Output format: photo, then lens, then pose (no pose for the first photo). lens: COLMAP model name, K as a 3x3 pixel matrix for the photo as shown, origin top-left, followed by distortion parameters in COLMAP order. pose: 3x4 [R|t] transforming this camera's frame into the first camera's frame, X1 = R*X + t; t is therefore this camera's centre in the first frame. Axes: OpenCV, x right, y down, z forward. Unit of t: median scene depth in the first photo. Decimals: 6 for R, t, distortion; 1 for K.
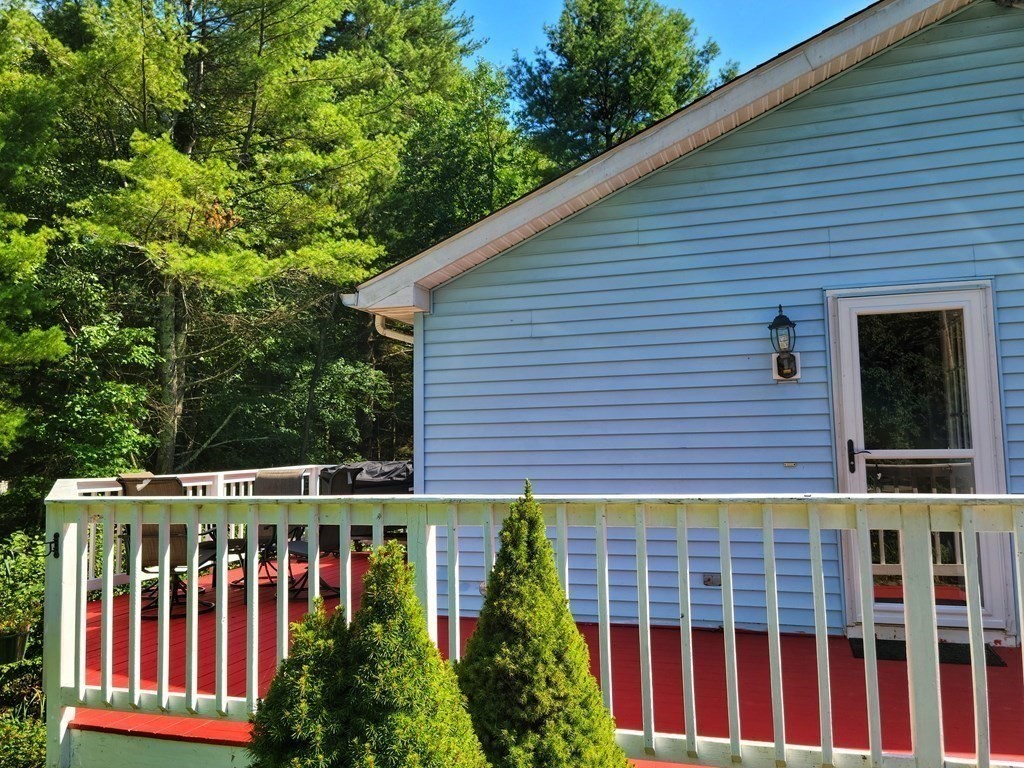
lens RADIAL K [[801.6, 0, 508.1], [0, 801.6, 370.2], [0, 0, 1]] dist [0.057184, -0.044869]
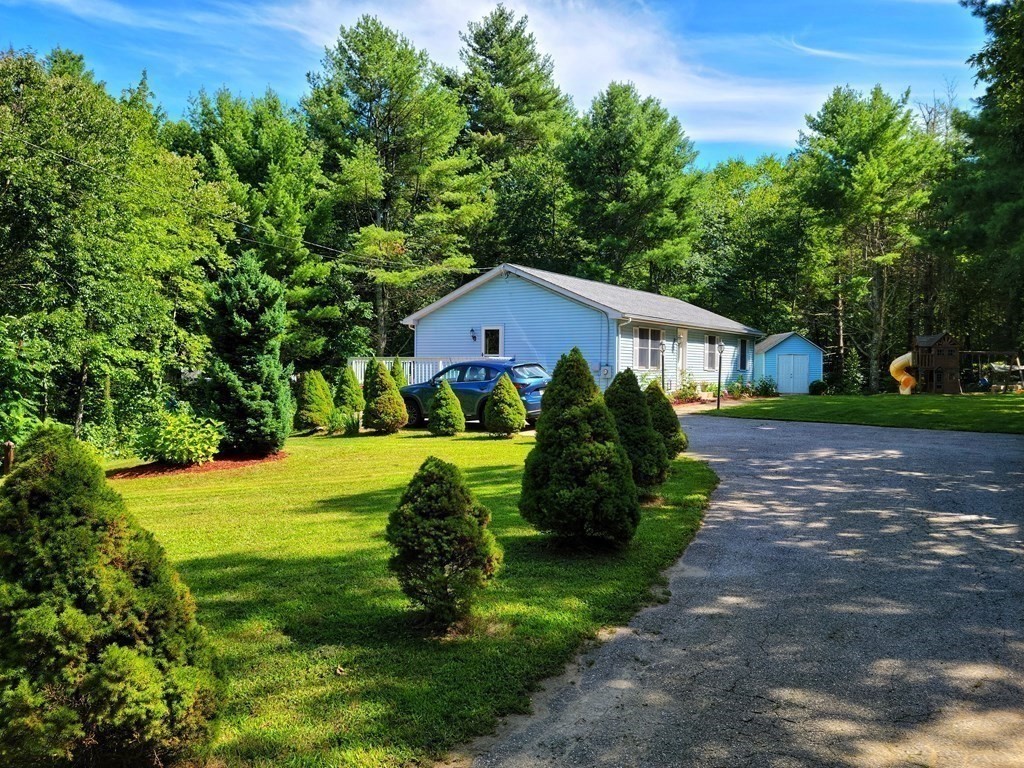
lens RADIAL K [[836.5, 0, 511.2], [0, 836.5, 400.2], [0, 0, 1]] dist [0.072589, -0.096621]
pose [[0.963953, 0.038166, -0.263320, 0.575824], [-0.002547, 0.990937, 0.134306, -0.096164], [0.266060, -0.128794, 0.955314, -1.198881]]
